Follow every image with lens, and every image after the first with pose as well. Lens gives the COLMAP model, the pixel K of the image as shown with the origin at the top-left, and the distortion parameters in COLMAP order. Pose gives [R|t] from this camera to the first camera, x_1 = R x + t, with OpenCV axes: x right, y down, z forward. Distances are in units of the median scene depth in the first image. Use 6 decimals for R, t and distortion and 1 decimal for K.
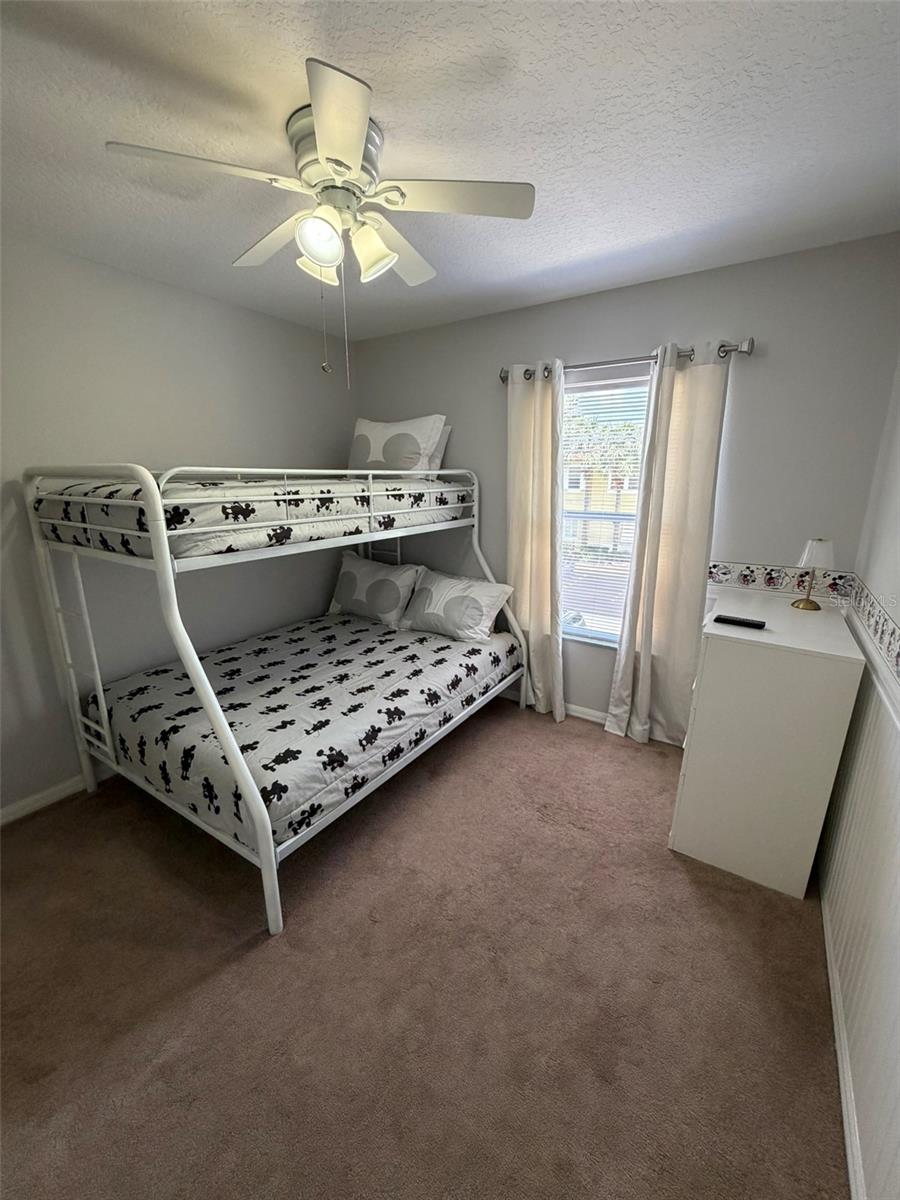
lens RADIAL K [[478.2, 0, 450.8], [0, 478.2, 596.6], [0, 0, 1]] dist [0.001500, -0.000450]
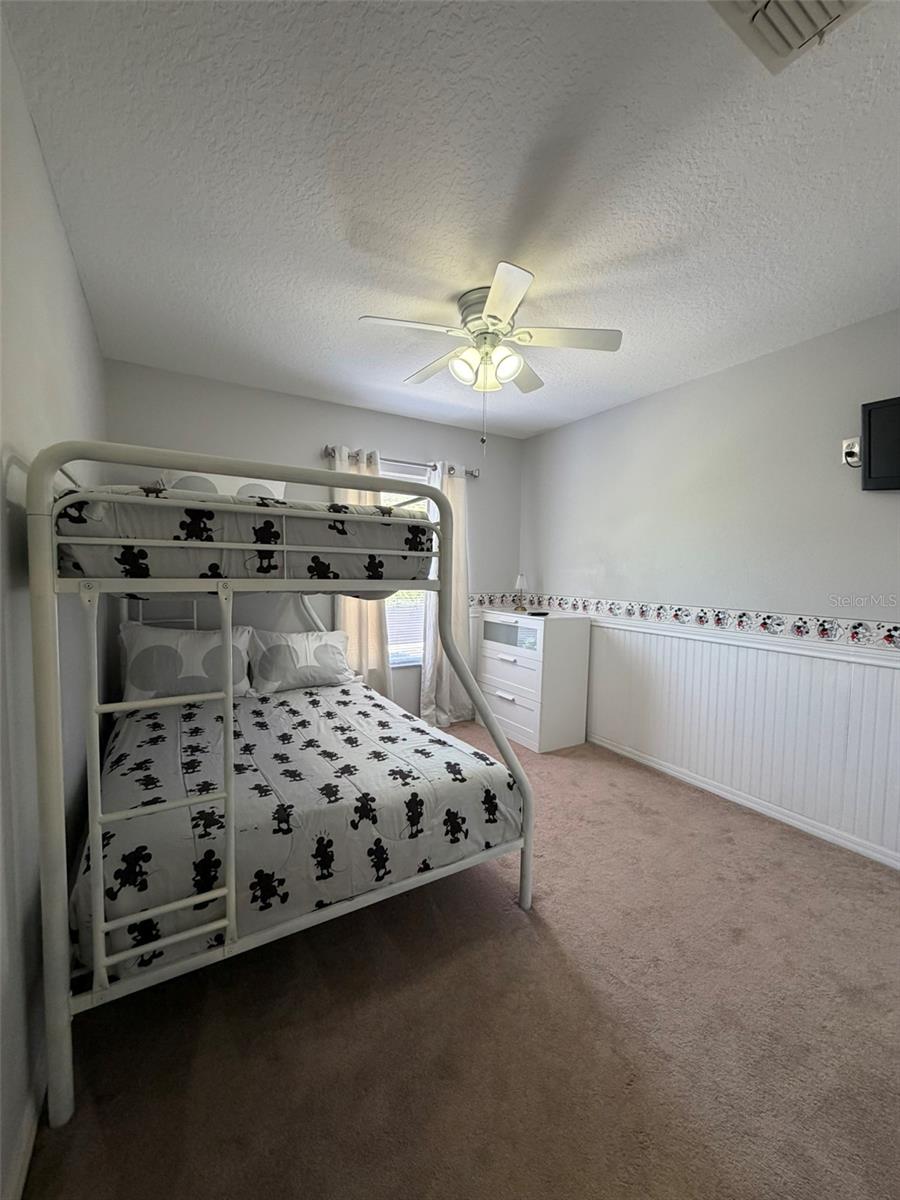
lens RADIAL K [[478.2, 0, 448.1], [0, 478.2, 599.6], [0, 0, 1]] dist [0.001500, -0.000450]
pose [[0.437257, -0.047301, 0.898092, -0.965271], [0.207447, 0.976991, -0.049543, 0.012878], [-0.875084, 0.207969, 0.437008, 0.357603]]
